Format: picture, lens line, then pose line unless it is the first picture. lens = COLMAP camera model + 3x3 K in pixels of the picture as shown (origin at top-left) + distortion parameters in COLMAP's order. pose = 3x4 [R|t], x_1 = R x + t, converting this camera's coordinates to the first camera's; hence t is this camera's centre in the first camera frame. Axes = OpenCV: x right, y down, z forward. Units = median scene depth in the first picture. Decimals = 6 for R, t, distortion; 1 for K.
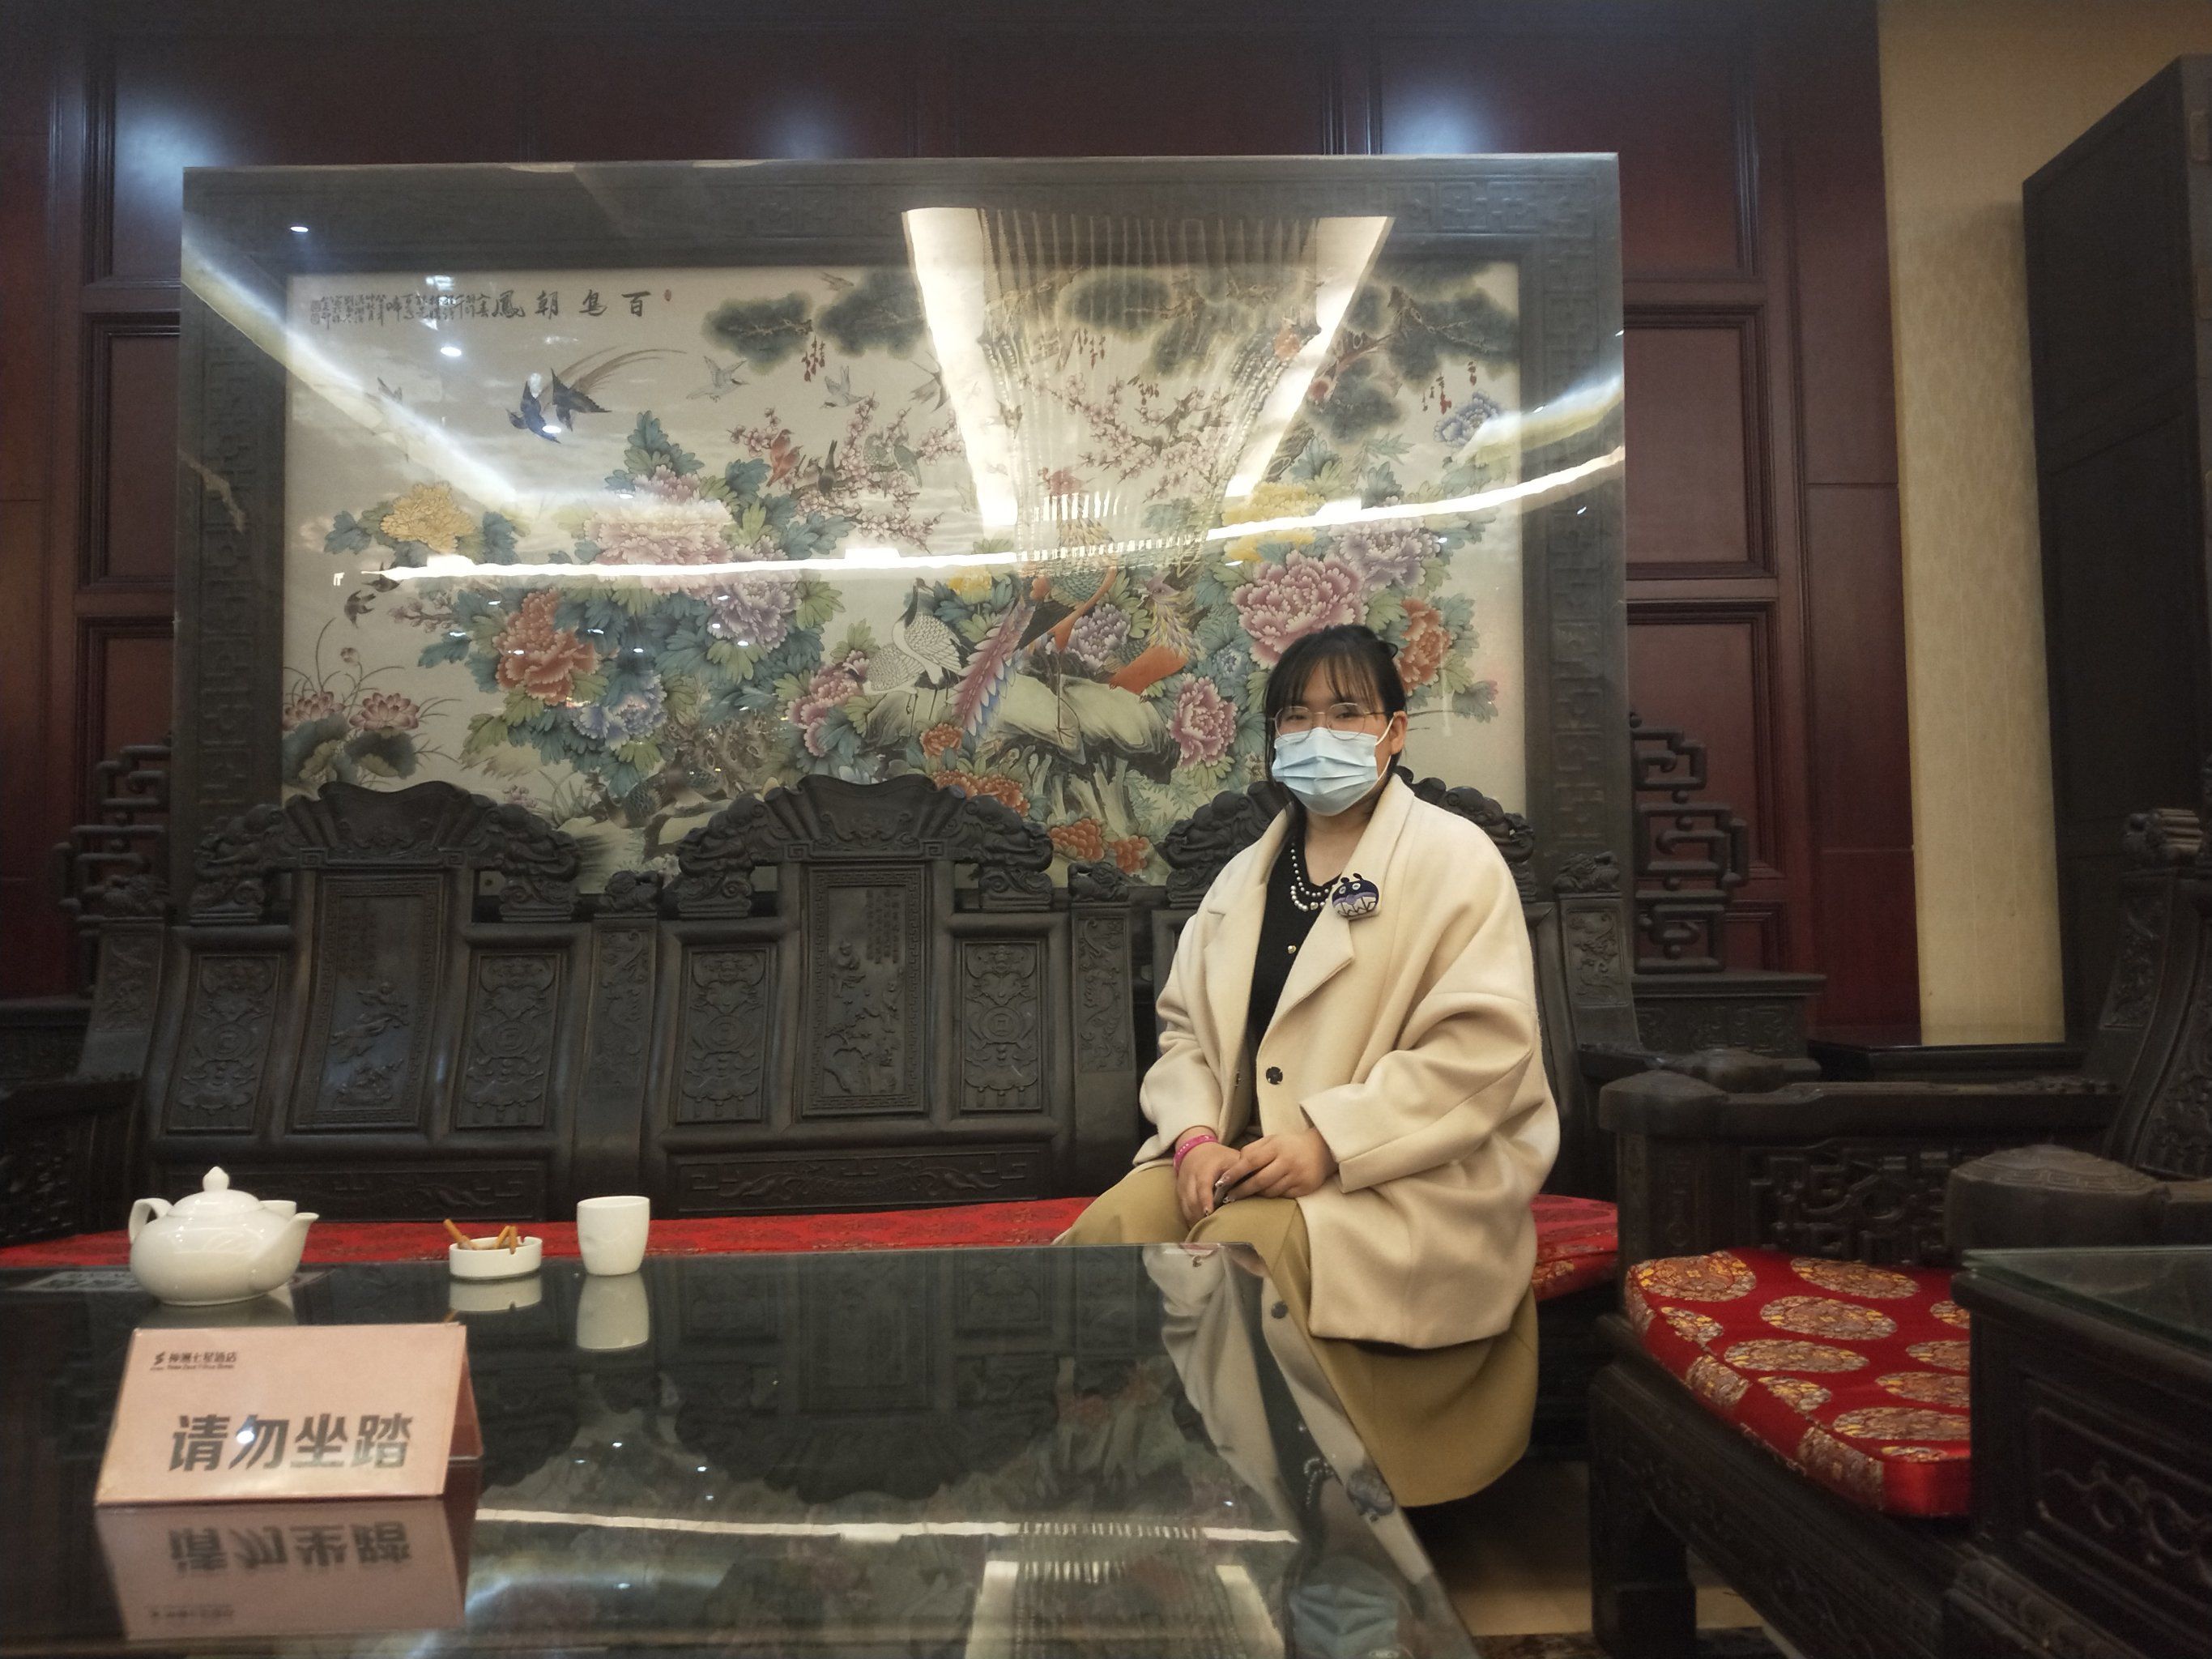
lens RADIAL K [[1776.5, 0, 1101.8], [0, 1776.5, 858.3], [0, 0, 1]] dist [0.154833, -0.354863]
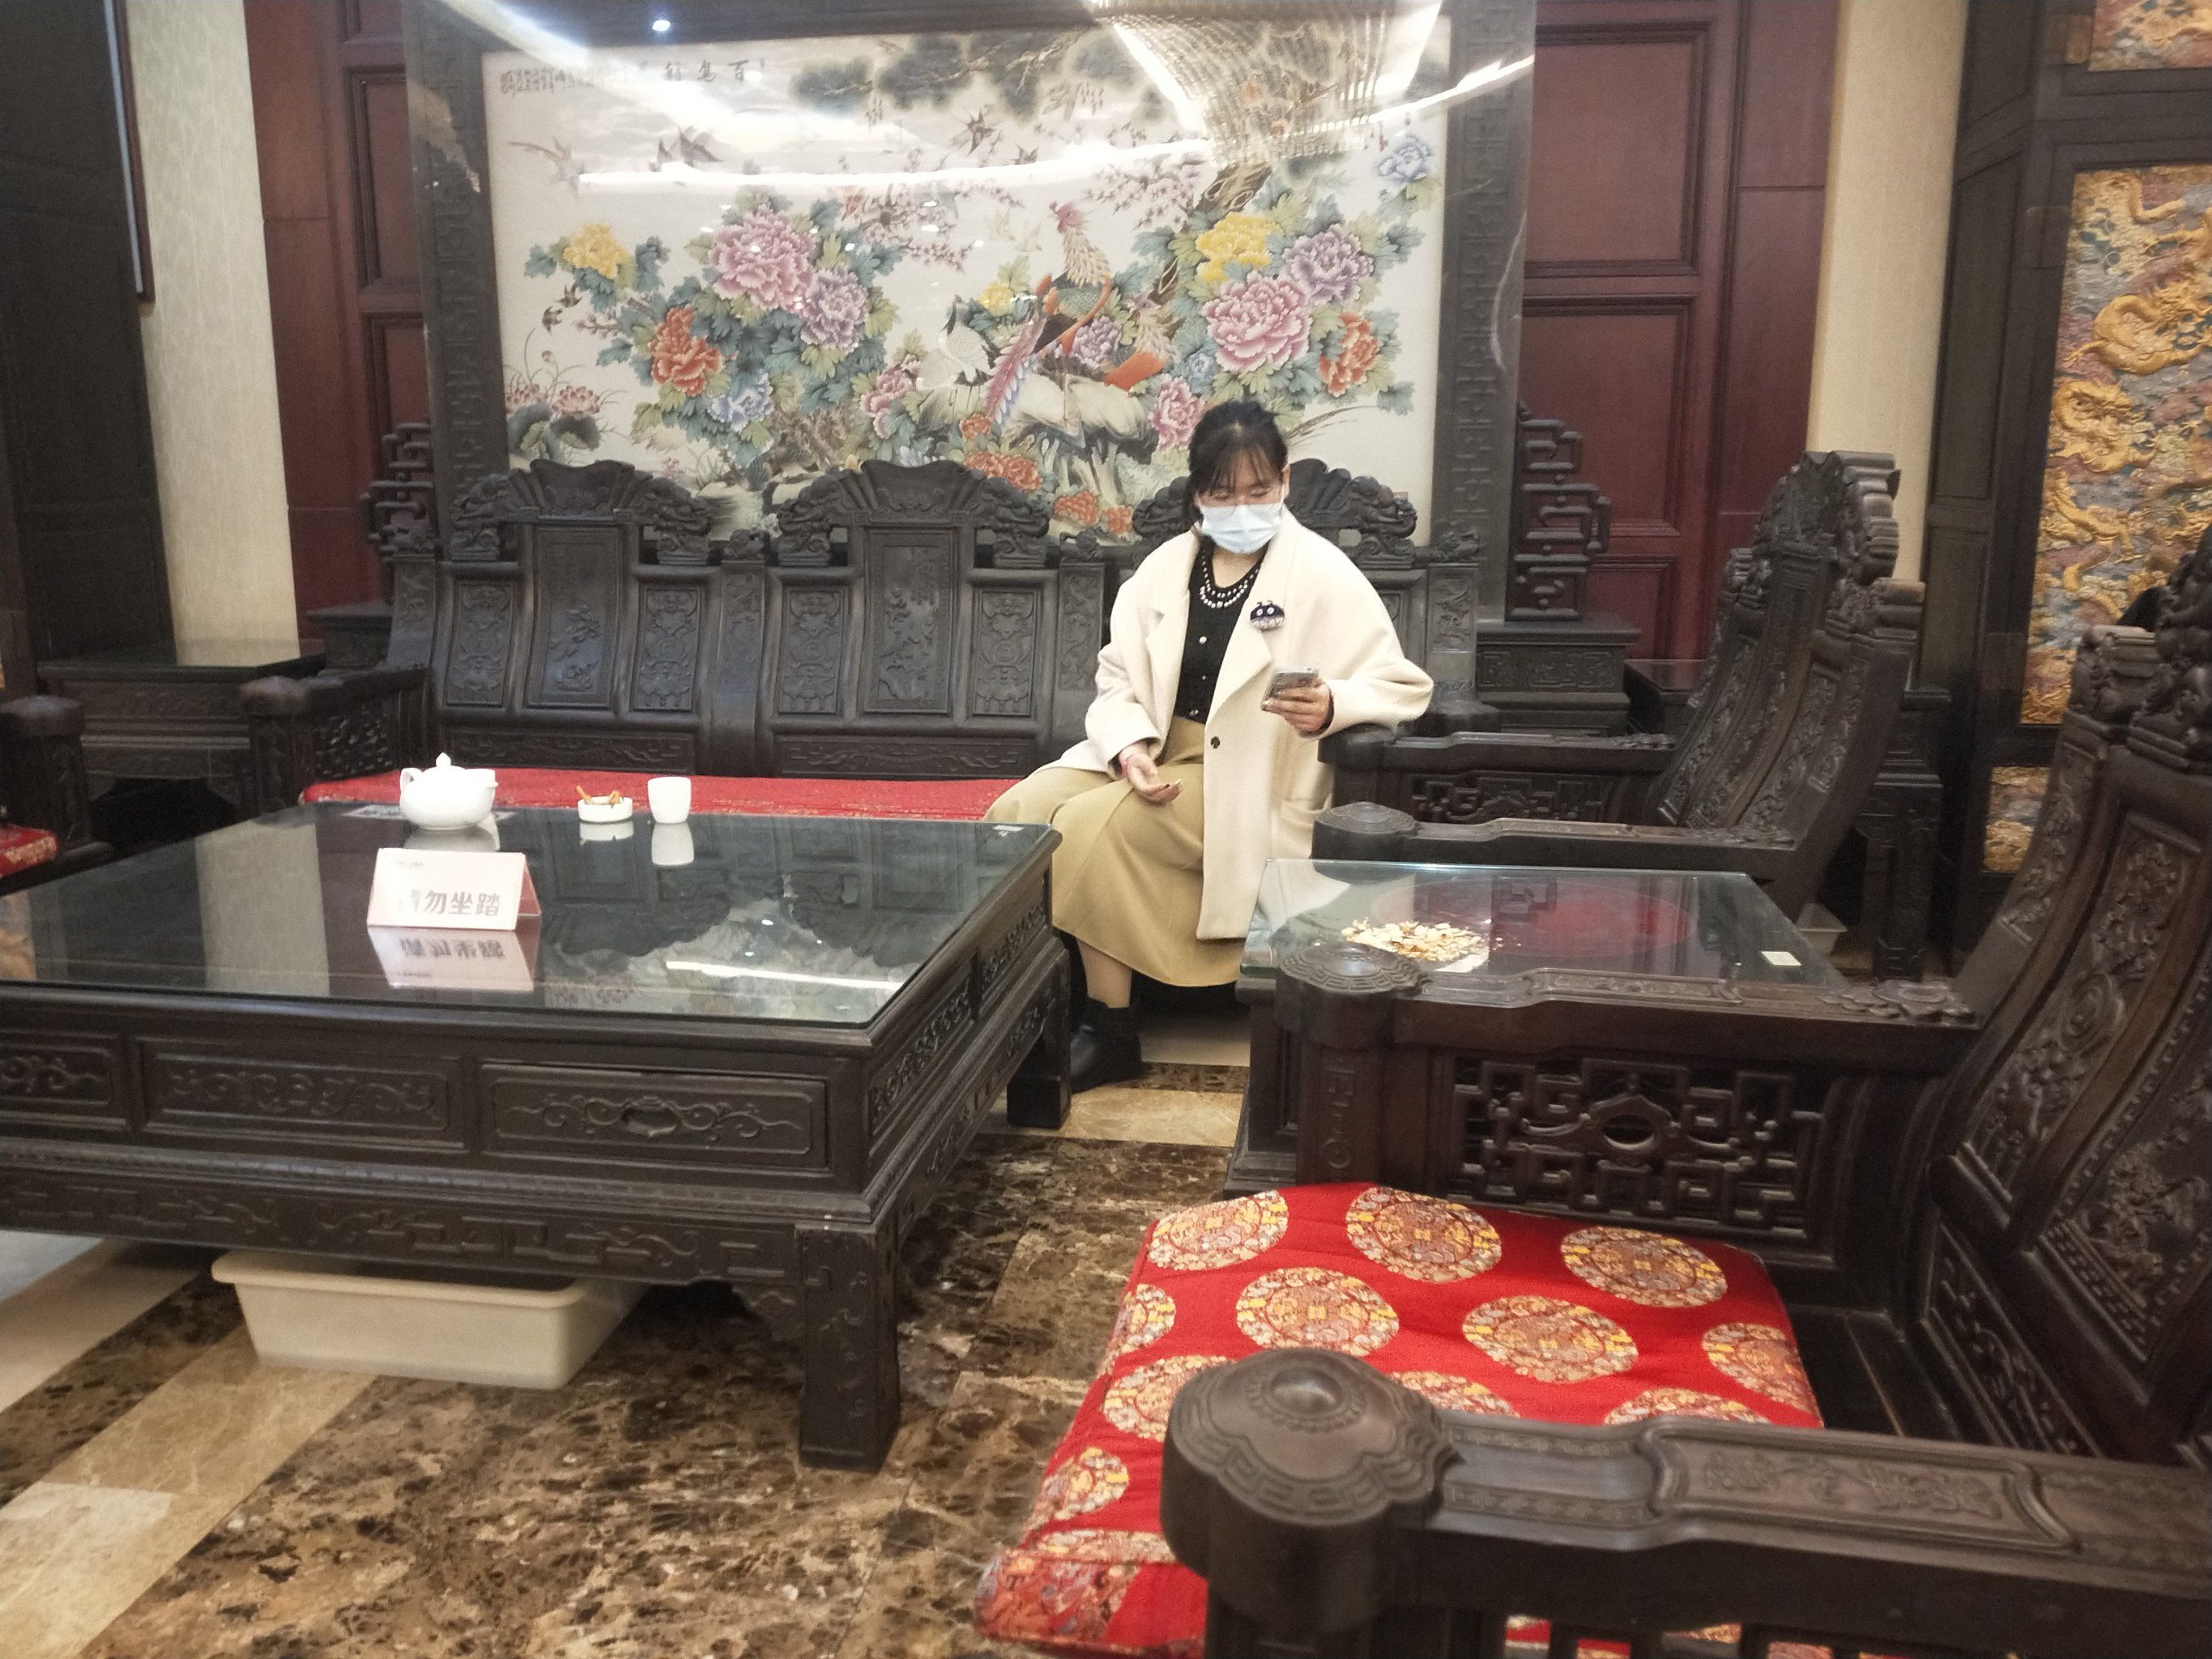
lens RADIAL K [[1776.5, 0, 1101.8], [0, 1776.5, 858.3], [0, 0, 1]] dist [0.154833, -0.354863]
pose [[0.985396, 0.053438, -0.161679, 0.230919], [-0.009957, 0.965940, 0.258574, -0.101912], [0.169990, -0.253188, 0.952365, -0.314768]]
